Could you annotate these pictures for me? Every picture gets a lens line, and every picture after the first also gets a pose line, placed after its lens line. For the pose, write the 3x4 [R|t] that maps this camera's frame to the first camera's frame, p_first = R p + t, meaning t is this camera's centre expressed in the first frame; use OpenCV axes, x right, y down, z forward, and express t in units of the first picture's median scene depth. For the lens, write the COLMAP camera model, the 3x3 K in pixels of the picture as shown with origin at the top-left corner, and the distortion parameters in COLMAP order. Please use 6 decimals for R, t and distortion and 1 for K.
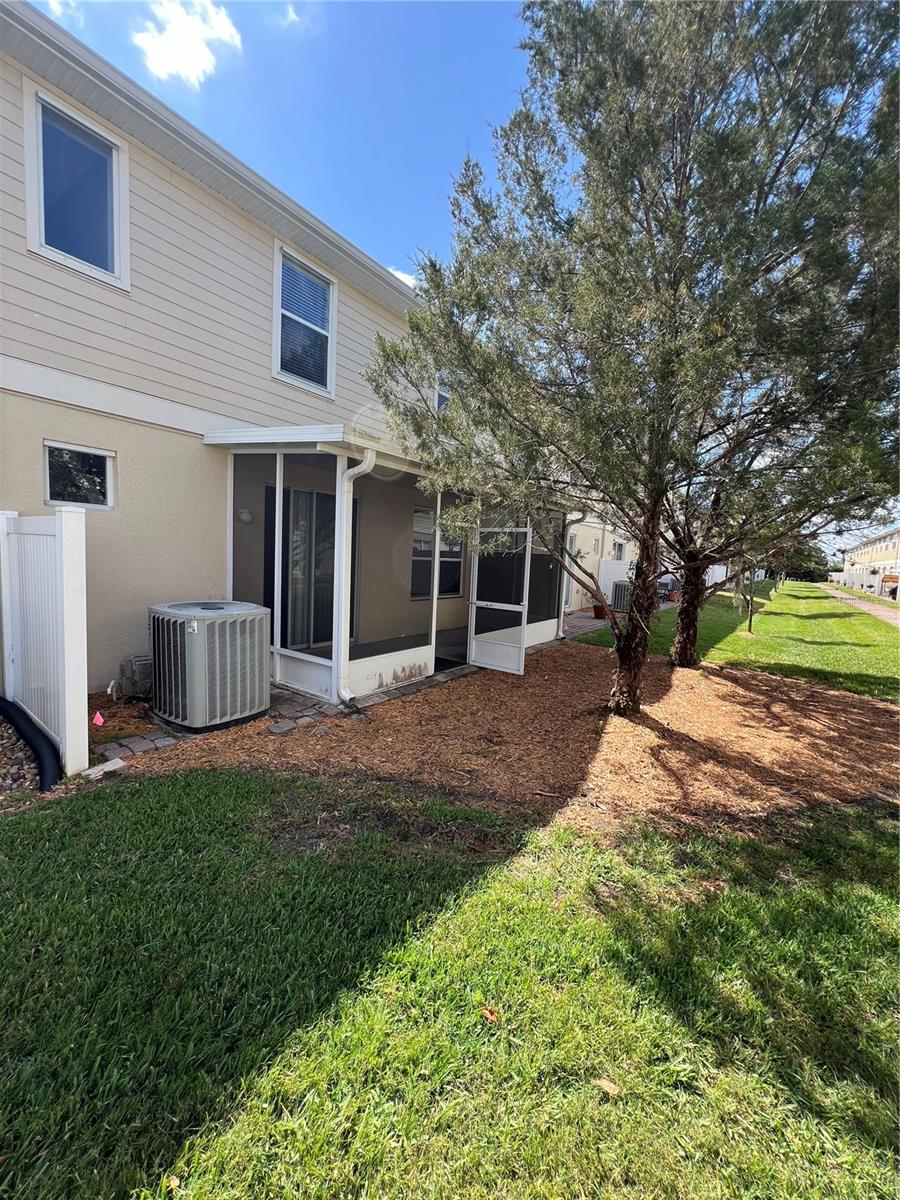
lens RADIAL K [[479.7, 0, 450.0], [0, 479.7, 600.0], [0, 0, 1]] dist [-0.003202, 0.000167]
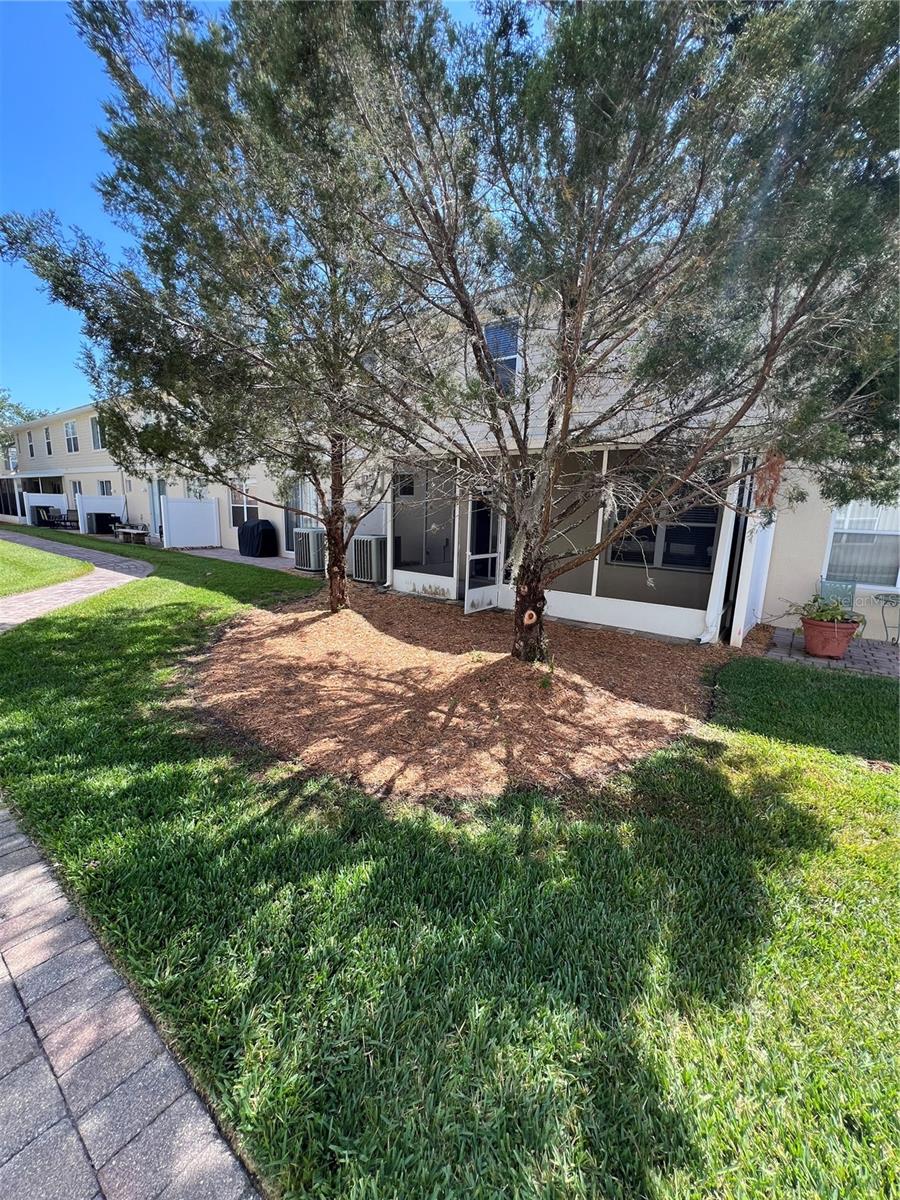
lens RADIAL K [[479.7, 0, 450.0], [0, 479.7, 600.0], [0, 0, 1]] dist [-0.003202, 0.000167]
pose [[-0.015579, 0.145539, -0.989230, 1.589533], [-0.109064, 0.983199, 0.146369, -0.051661], [0.993913, 0.110169, 0.000556, 1.168534]]
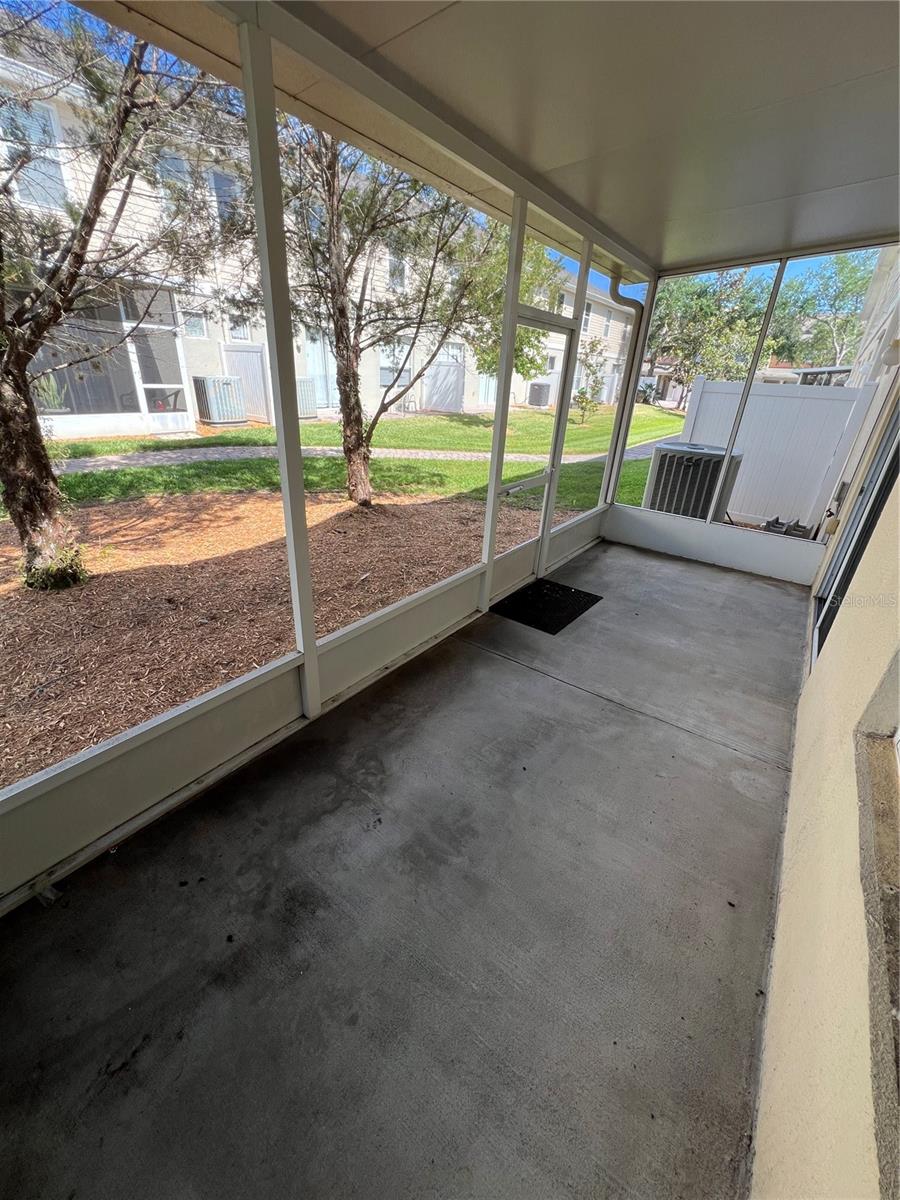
lens RADIAL K [[479.7, 0, 450.0], [0, 479.7, 600.0], [0, 0, 1]] dist [-0.003202, 0.000167]
pose [[-0.995800, -0.083935, -0.036574, 0.132672], [-0.090936, 0.860282, 0.501642, -0.173223], [-0.010642, 0.502861, -0.864302, 1.925771]]
